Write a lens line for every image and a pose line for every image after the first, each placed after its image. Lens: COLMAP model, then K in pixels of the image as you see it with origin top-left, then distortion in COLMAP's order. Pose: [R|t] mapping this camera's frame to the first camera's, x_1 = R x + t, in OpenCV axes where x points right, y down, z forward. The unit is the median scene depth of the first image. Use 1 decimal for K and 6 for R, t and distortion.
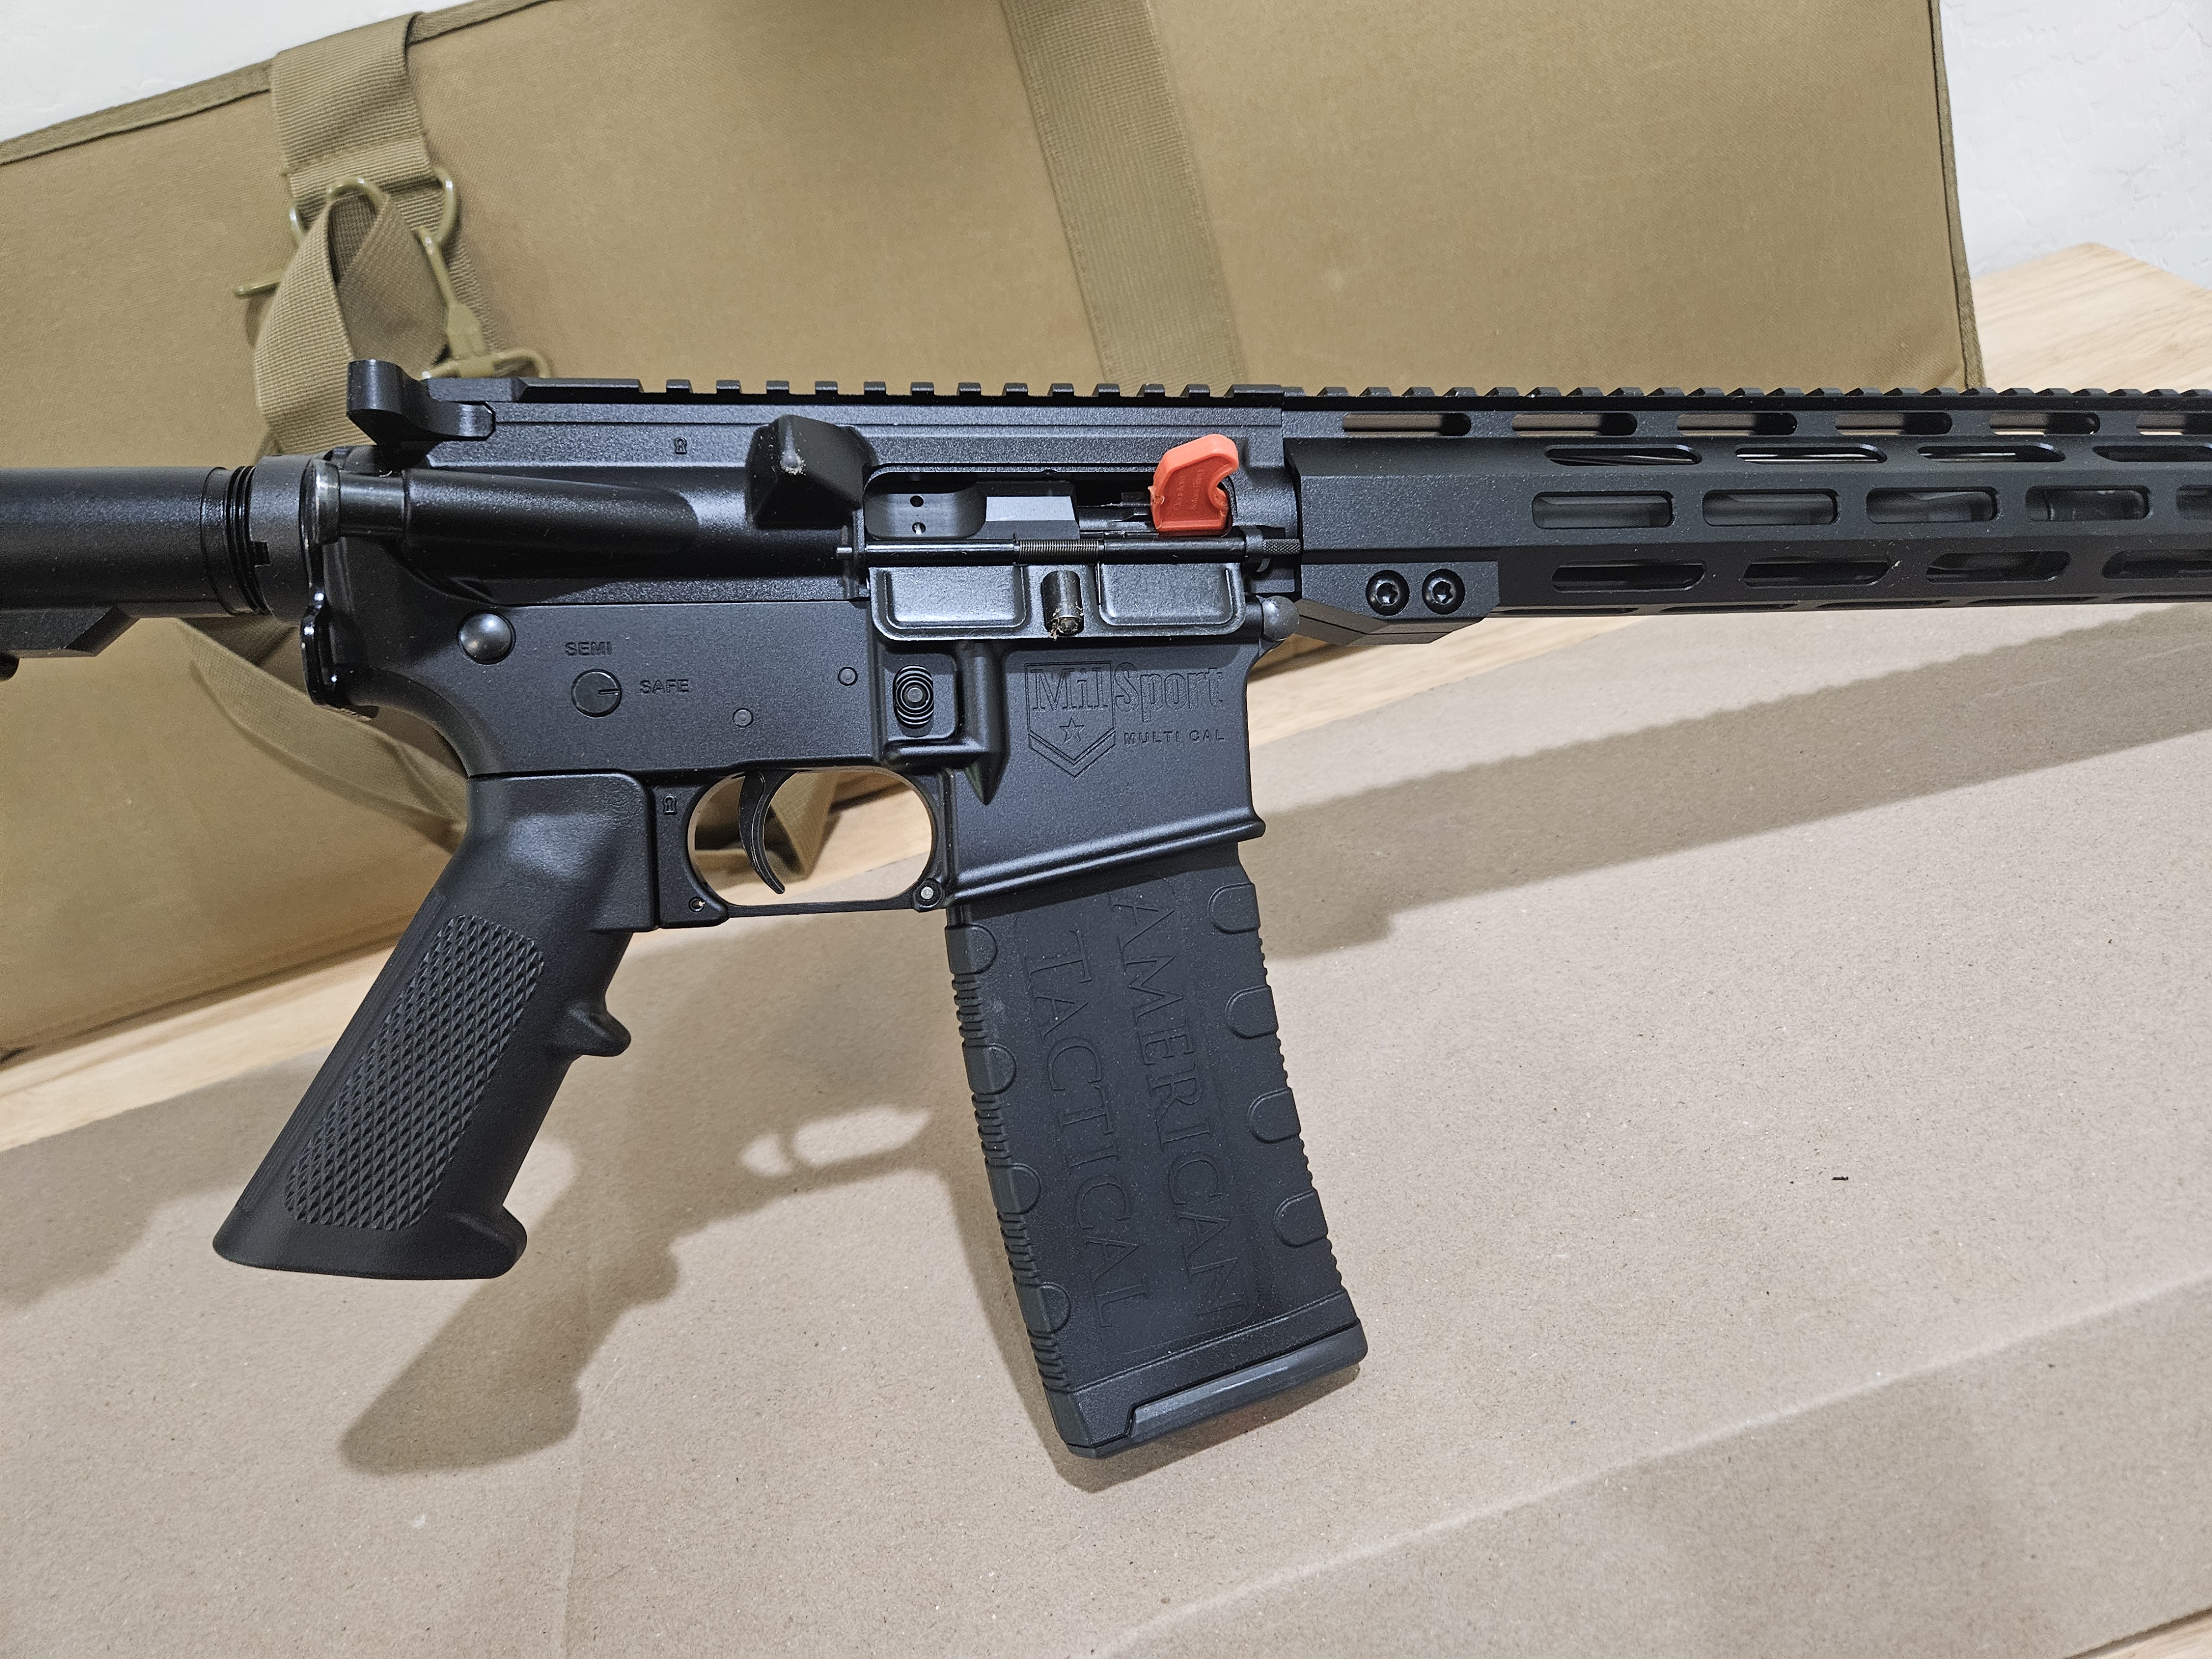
lens RADIAL K [[1480.3, 0, 1070.7], [0, 1480.3, 789.4], [0, 0, 1]] dist [0.056419, -0.061021]
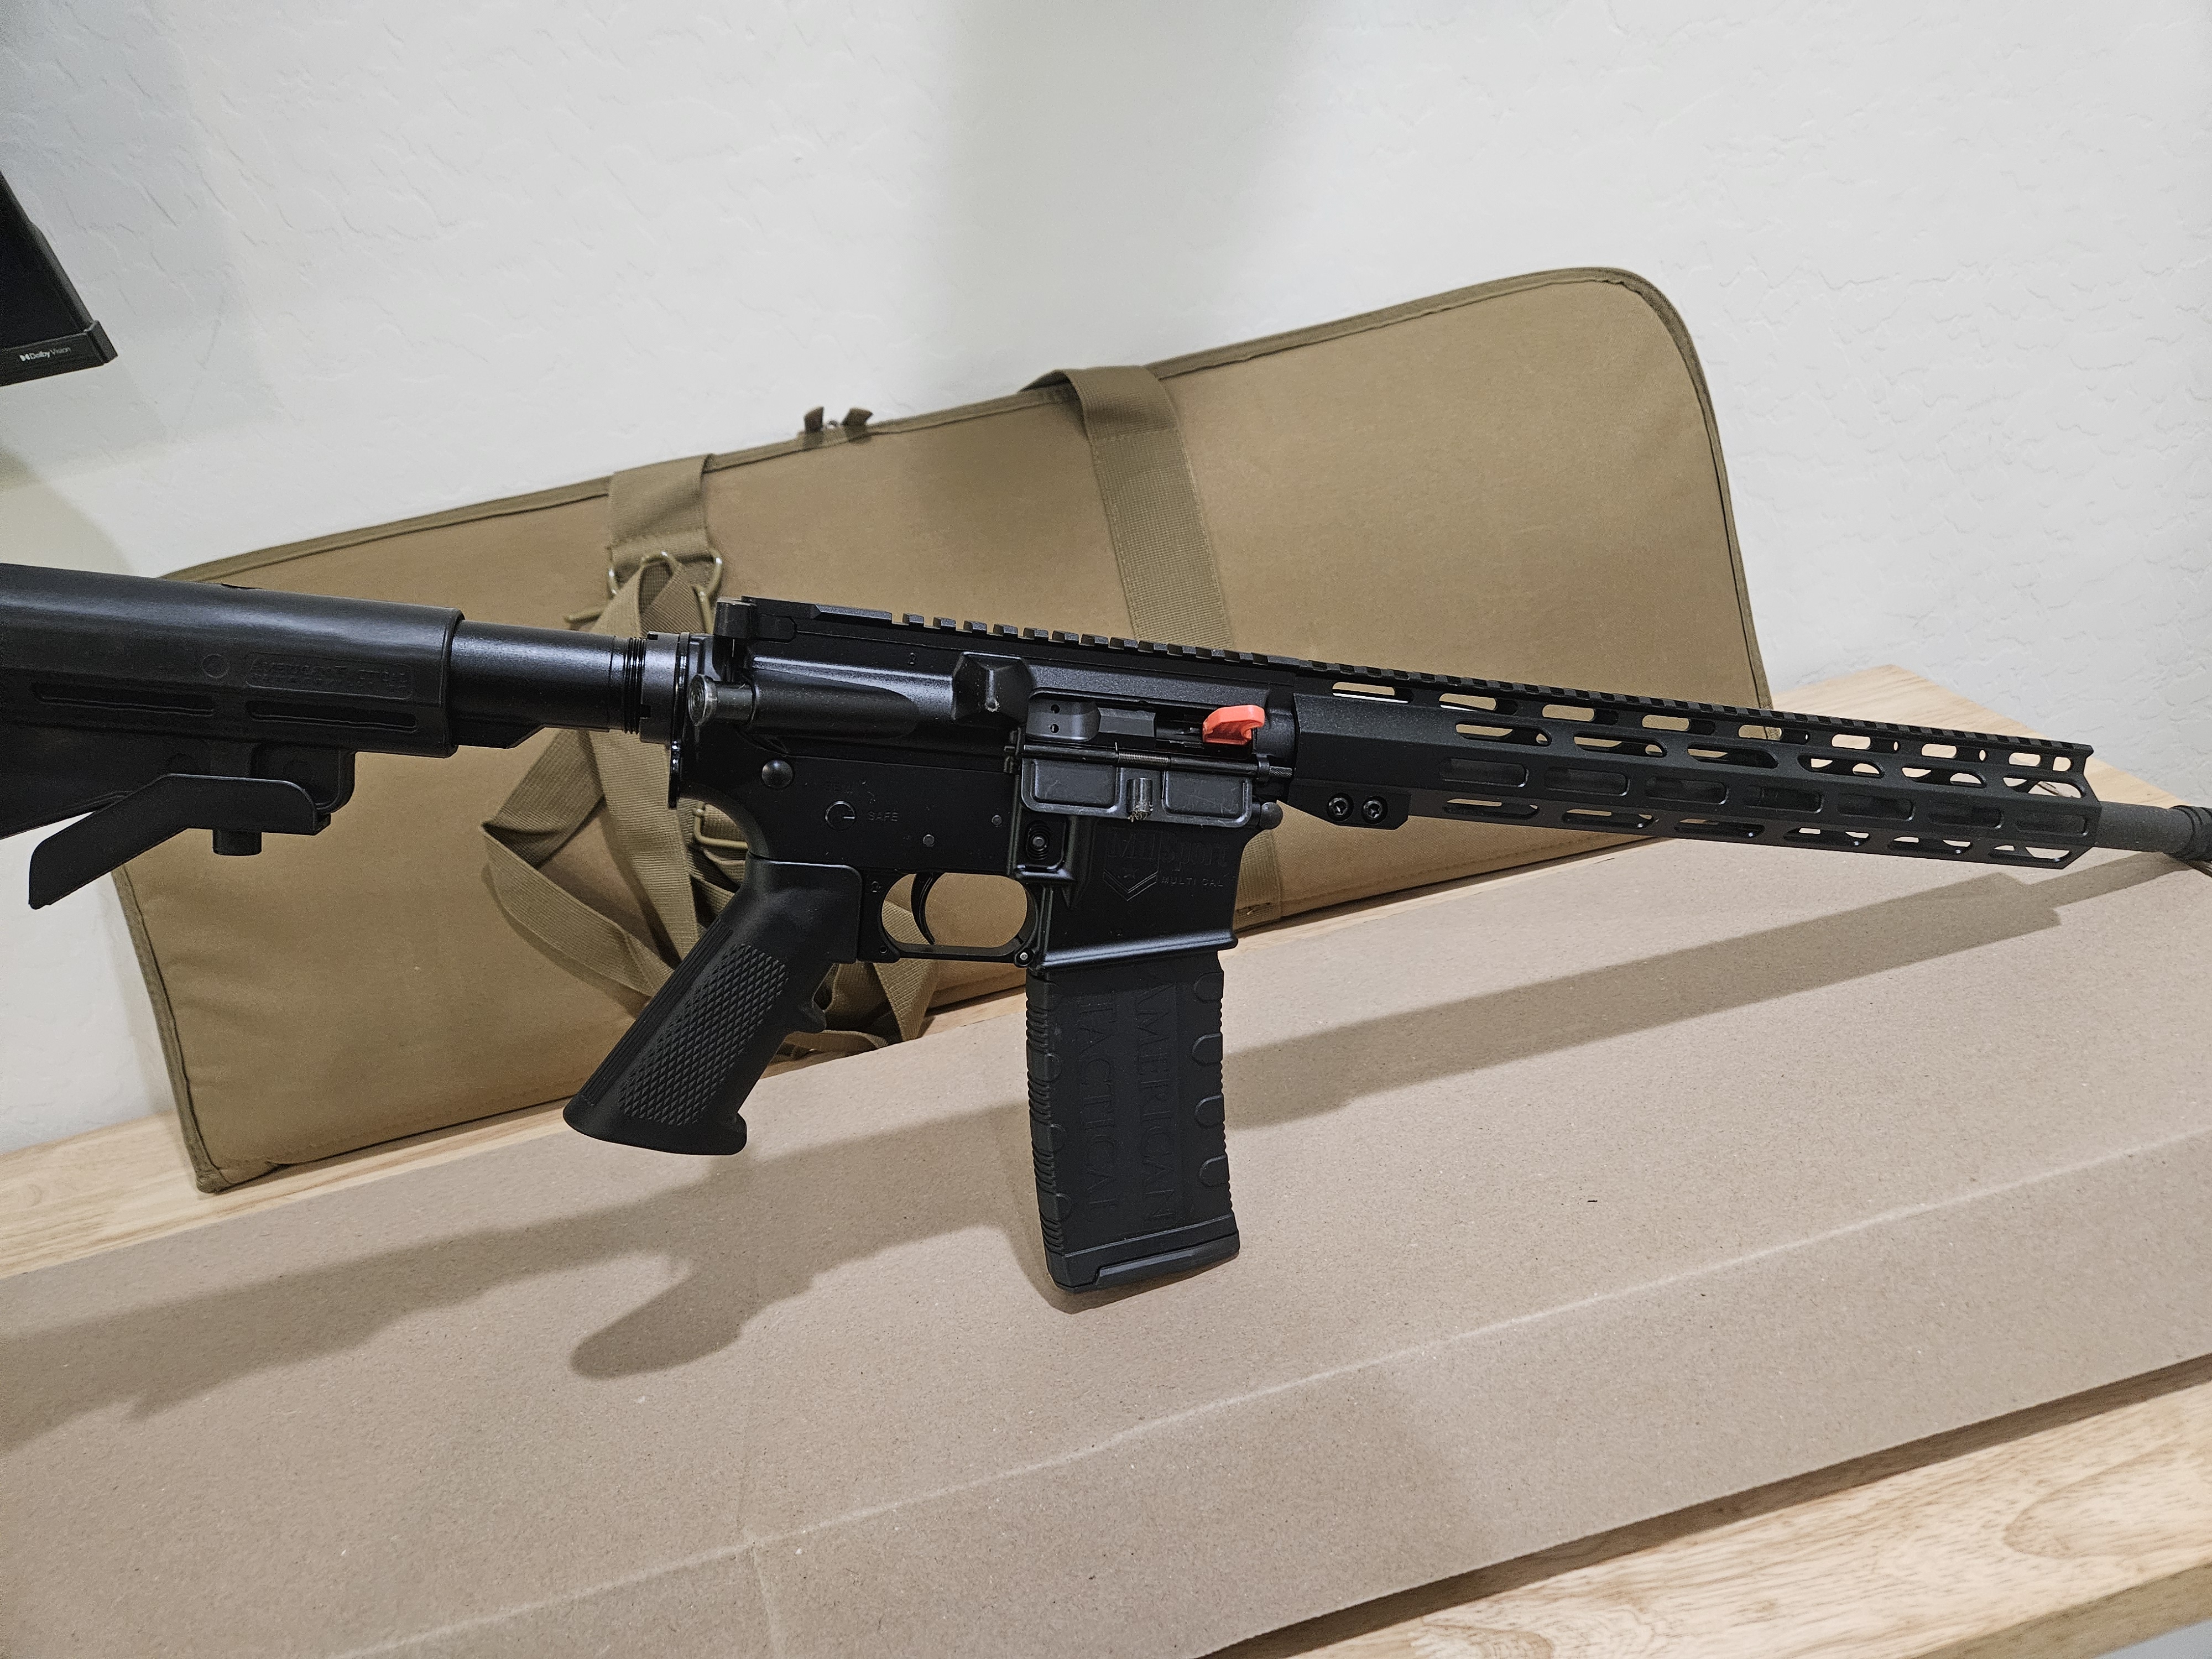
lens RADIAL K [[1501.0, 0, 1099.5], [0, 1501.0, 839.1], [0, 0, 1]] dist [0.062376, -0.058891]
pose [[0.998314, 0.055736, -0.016231, 0.009274], [-0.057957, 0.972897, -0.223860, 0.262889], [0.003314, 0.224423, 0.974486, -0.582576]]
